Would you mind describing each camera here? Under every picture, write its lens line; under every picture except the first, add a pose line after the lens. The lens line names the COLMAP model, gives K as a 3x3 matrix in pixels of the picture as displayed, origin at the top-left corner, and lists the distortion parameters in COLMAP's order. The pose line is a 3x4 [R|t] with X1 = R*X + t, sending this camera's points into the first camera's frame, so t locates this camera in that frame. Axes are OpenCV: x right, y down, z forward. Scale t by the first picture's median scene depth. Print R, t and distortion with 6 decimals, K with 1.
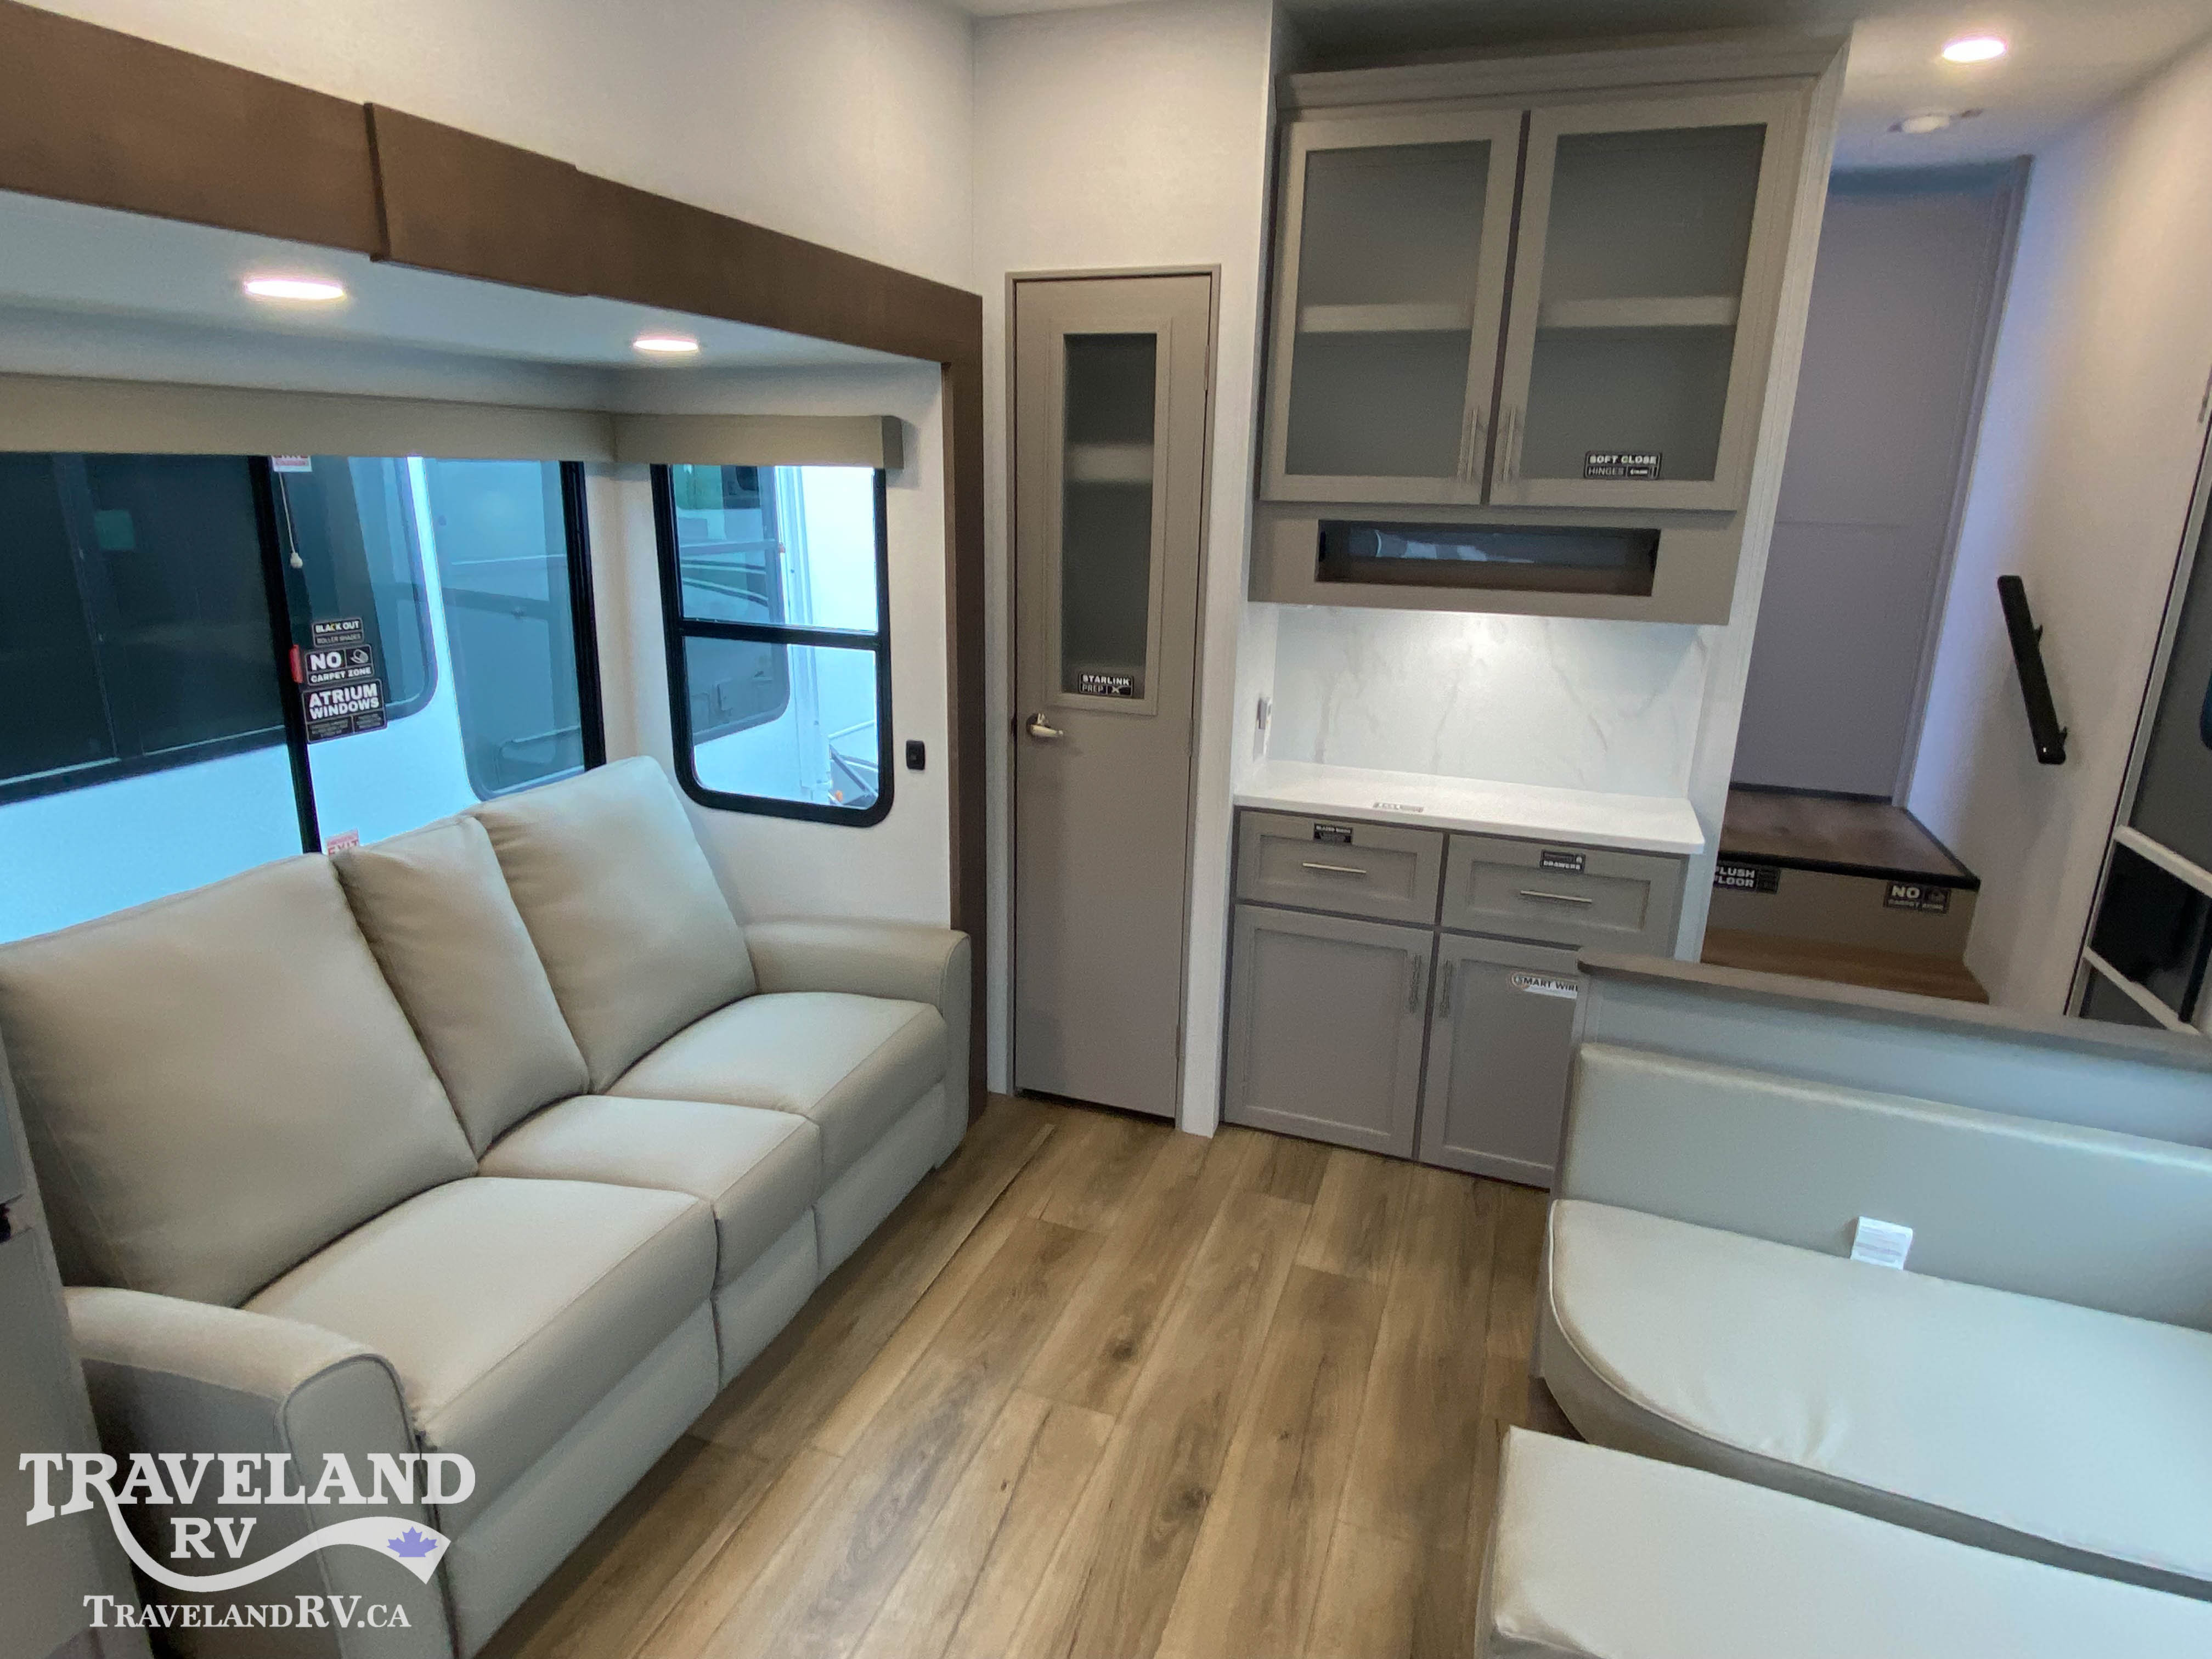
lens RADIAL K [[1231.1, 0, 1100.5], [0, 1231.1, 820.7], [0, 0, 1]] dist [0.029805, -0.026752]
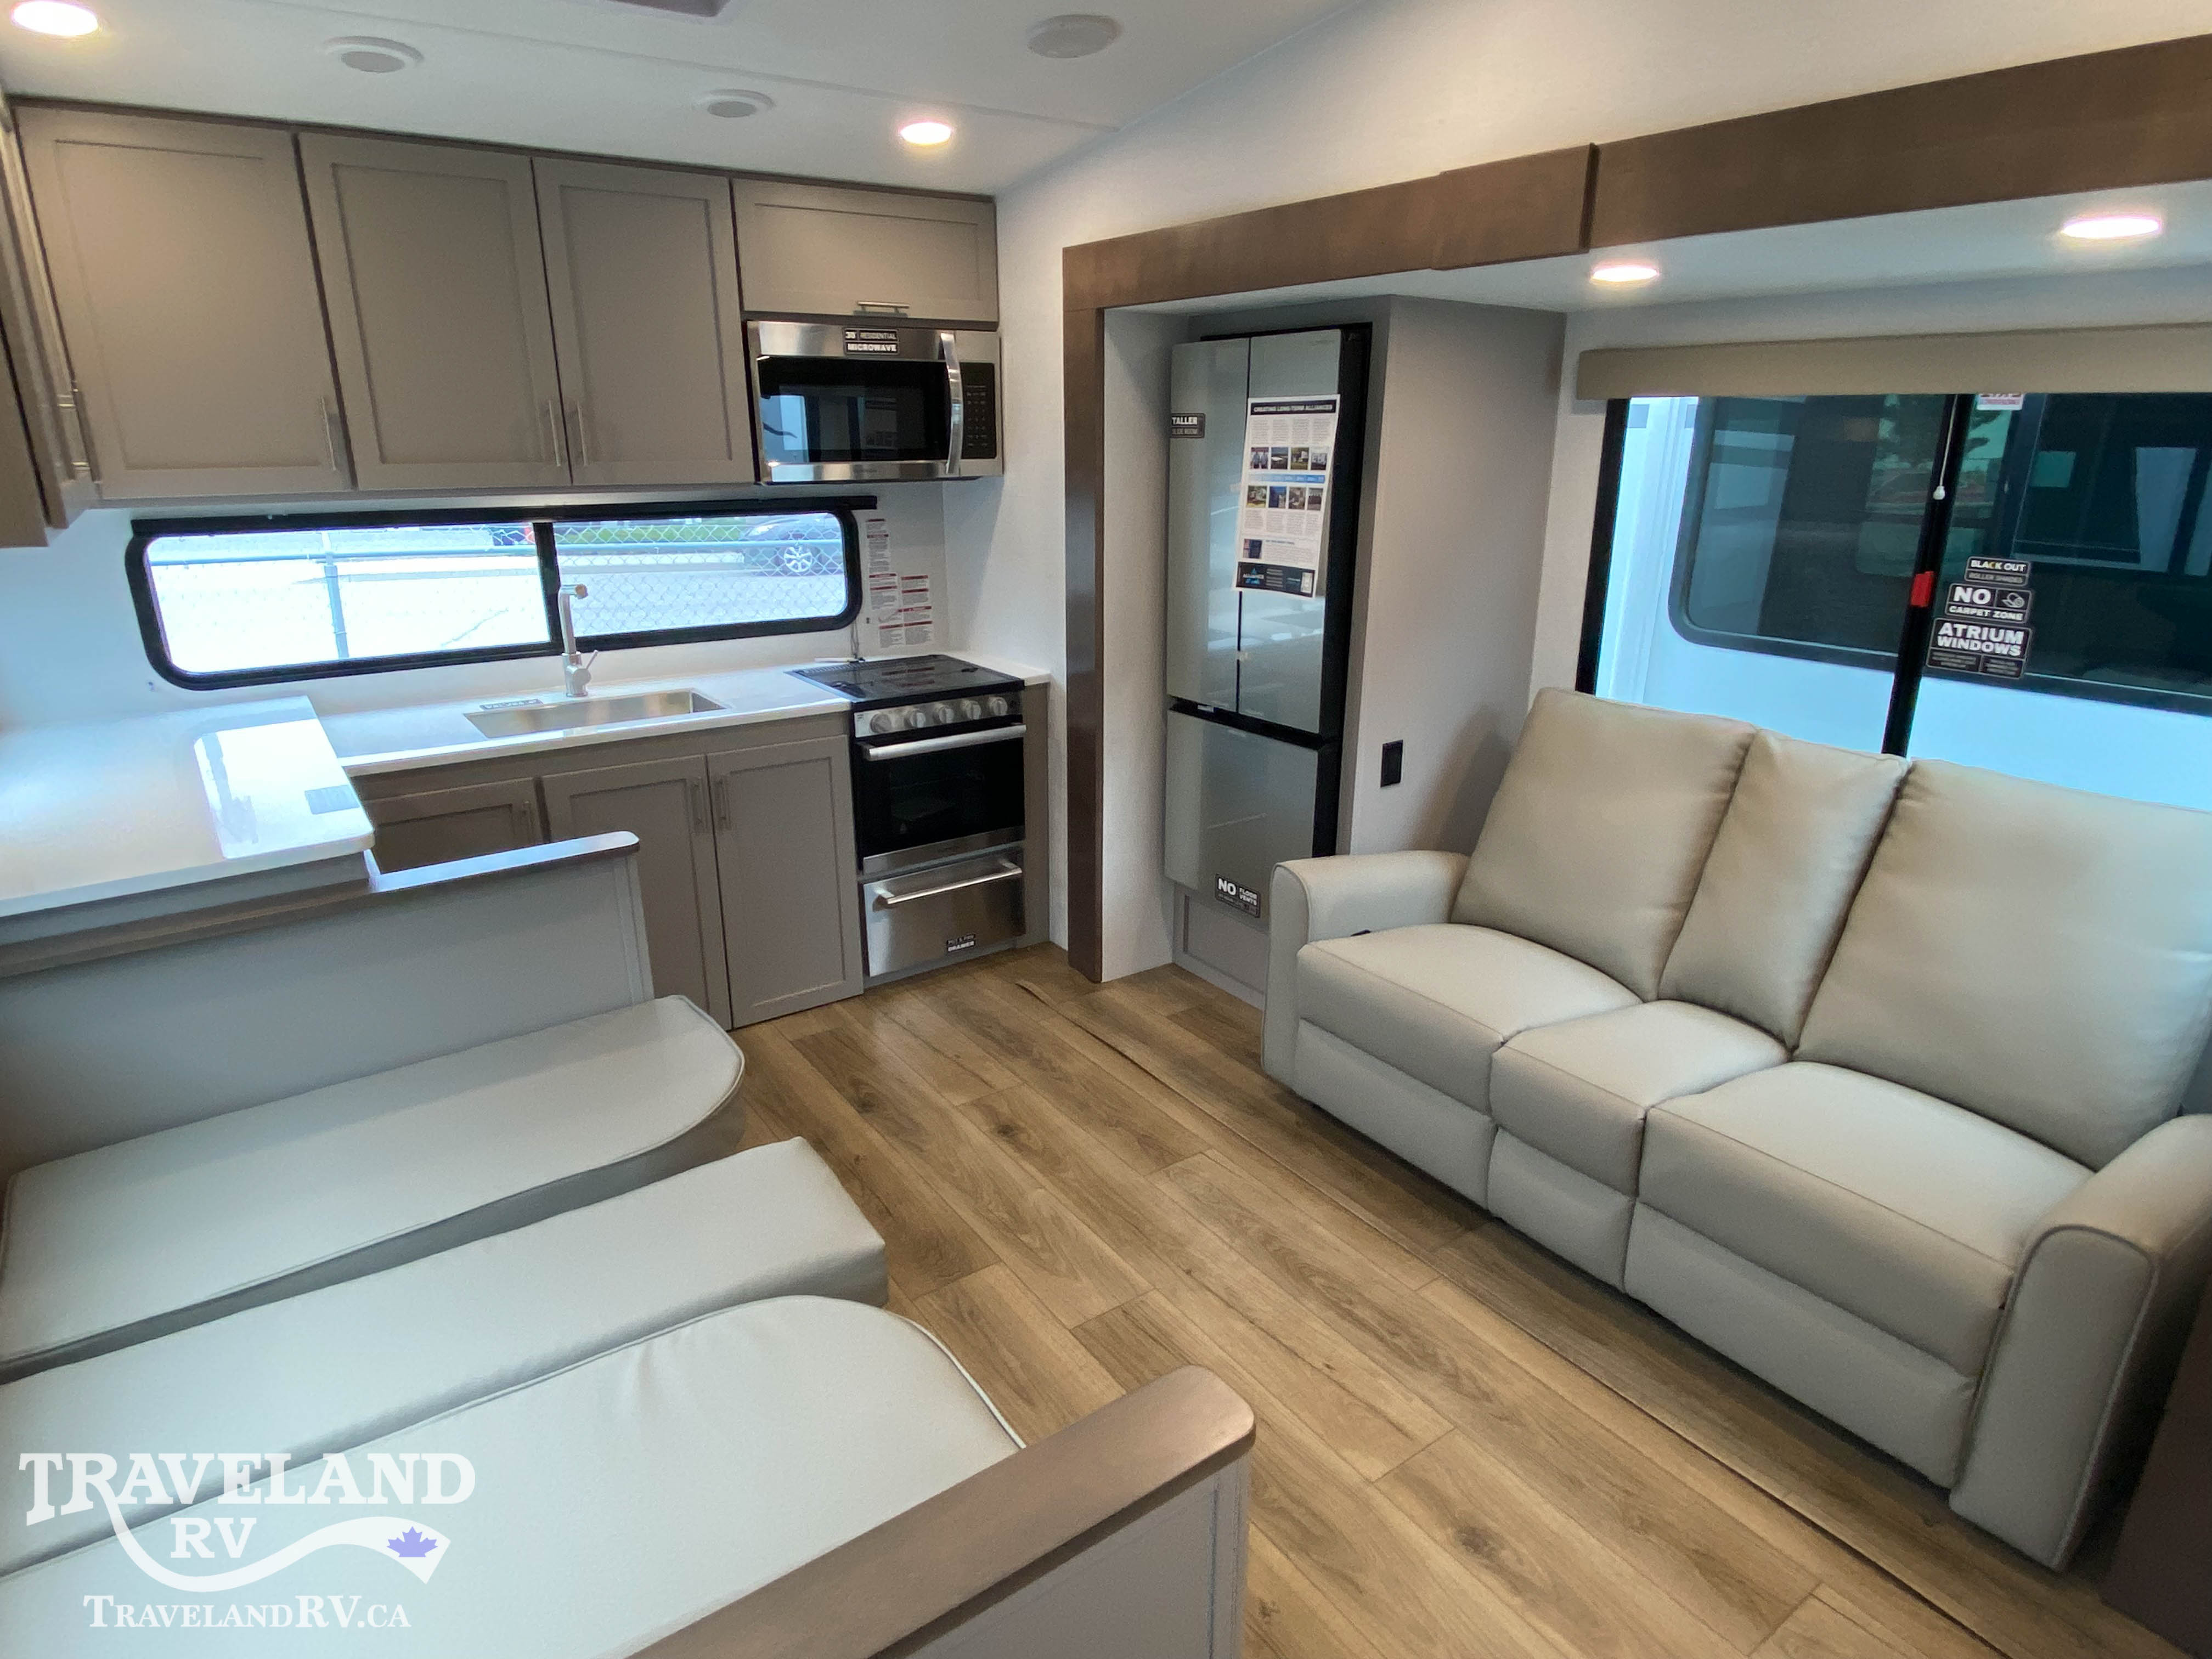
lens RADIAL K [[1231.1, 0, 1084.4], [0, 1231.1, 835.5], [0, 0, 1]] dist [0.029805, -0.026752]
pose [[-0.573485, 0.247842, -0.780826, 0.656215], [-0.229057, 0.866611, 0.443304, -0.243447], [0.786542, 0.433082, -0.440218, 0.954228]]
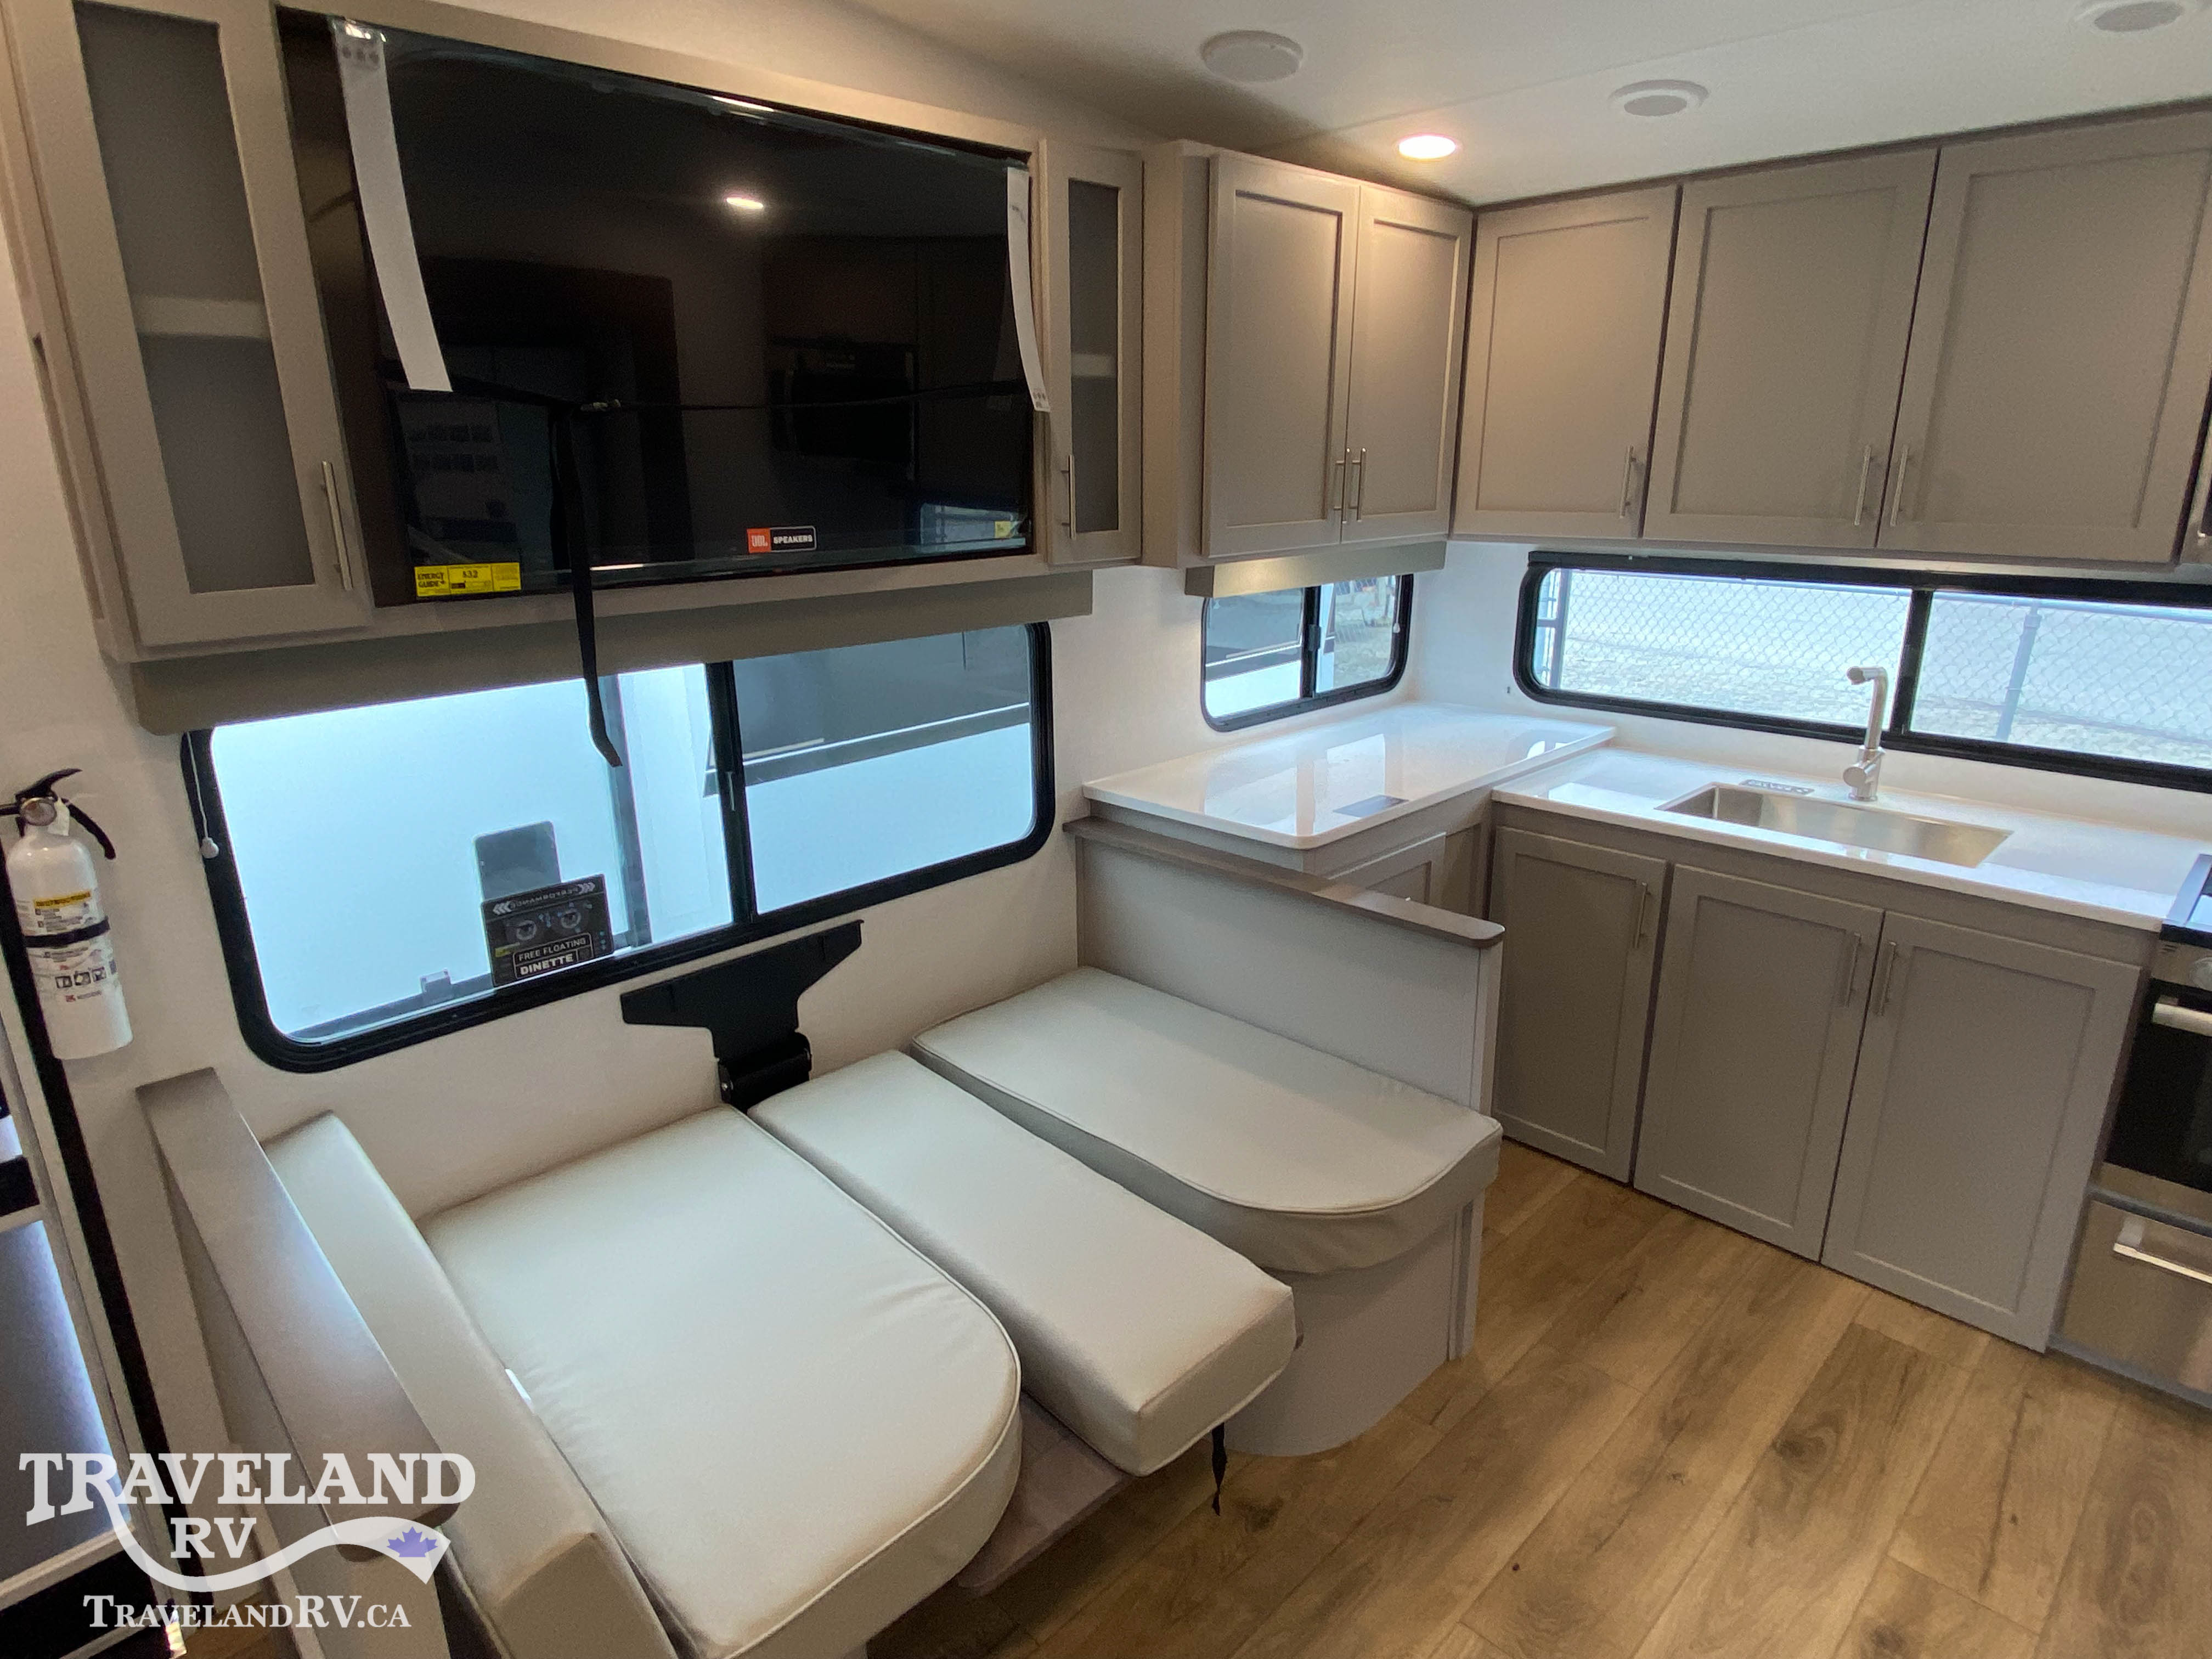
lens RADIAL K [[1231.1, 0, 1107.3], [0, 1231.1, 820.2], [0, 0, 1]] dist [0.029805, -0.026752]
pose [[-0.908584, -0.124226, 0.398801, 0.136185], [0.108994, 0.851165, 0.513457, -0.270378], [-0.403231, 0.509986, -0.759815, 0.974886]]
